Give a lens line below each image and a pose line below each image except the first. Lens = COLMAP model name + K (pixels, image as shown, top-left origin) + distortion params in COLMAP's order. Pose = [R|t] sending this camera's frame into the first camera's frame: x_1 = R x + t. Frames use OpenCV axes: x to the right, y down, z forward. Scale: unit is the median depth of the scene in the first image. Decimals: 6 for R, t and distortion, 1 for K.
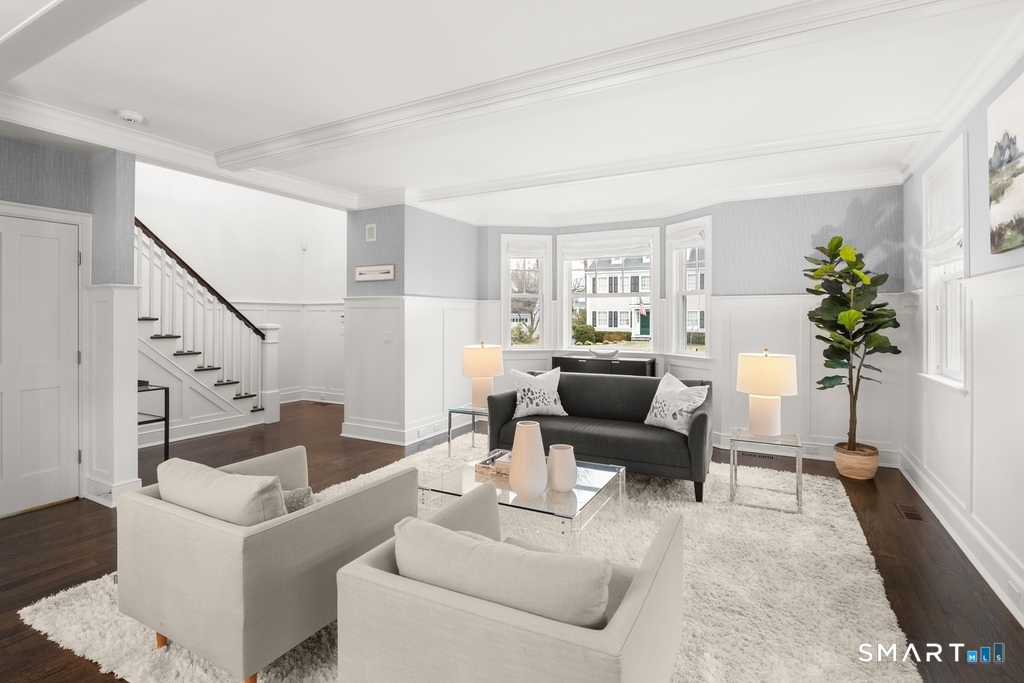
lens RADIAL K [[504.0, 0, 508.0], [0, 504.0, 317.7], [0, 0, 1]] dist [-0.005243, -0.001319]
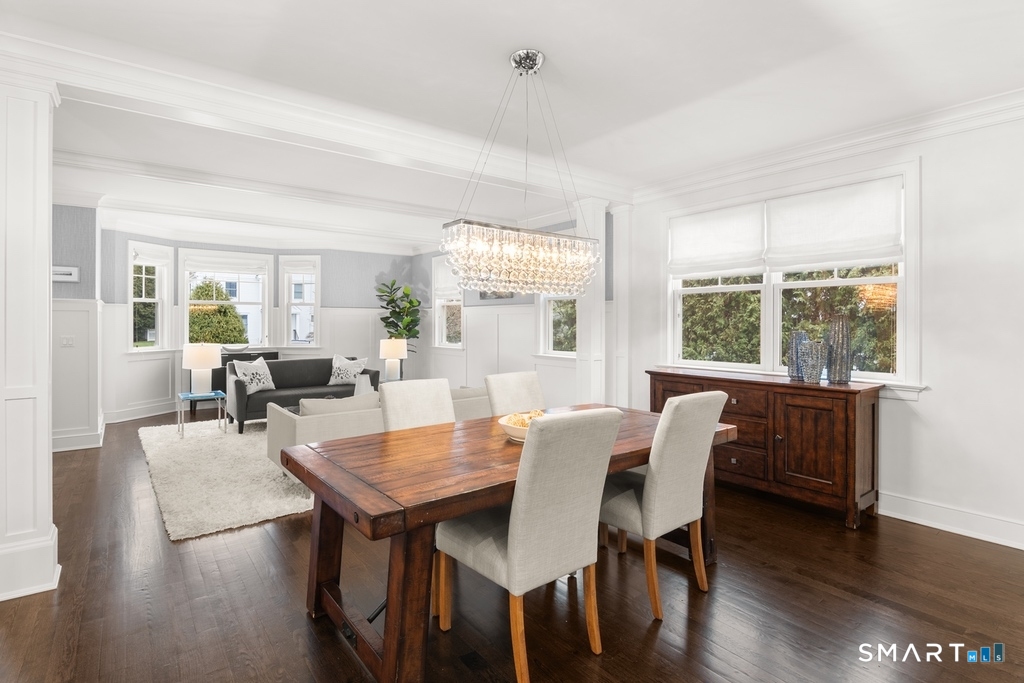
lens RADIAL K [[504.0, 0, 508.0], [0, 504.0, 317.7], [0, 0, 1]] dist [-0.005243, -0.001319]
pose [[0.406795, 0.006342, 0.913497, -0.865379], [-0.001391, 0.999979, -0.006323, -0.001784], [-0.913518, 0.001301, 0.406796, -0.181228]]
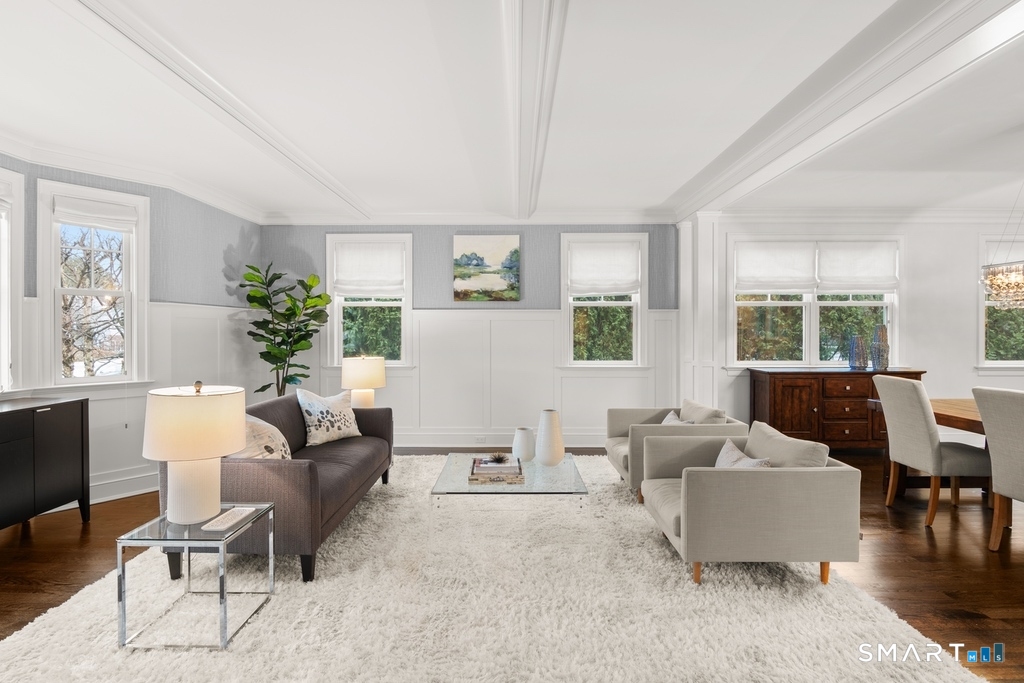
lens RADIAL K [[493.6, 0, 504.8], [0, 493.6, 333.9], [0, 0, 1]] dist [-0.008441, -0.000423]
pose [[-0.463617, -0.011086, 0.885966, -0.587622], [-0.002536, 0.999934, 0.011186, -0.001870], [-0.886032, 0.002939, -0.463615, 0.954189]]
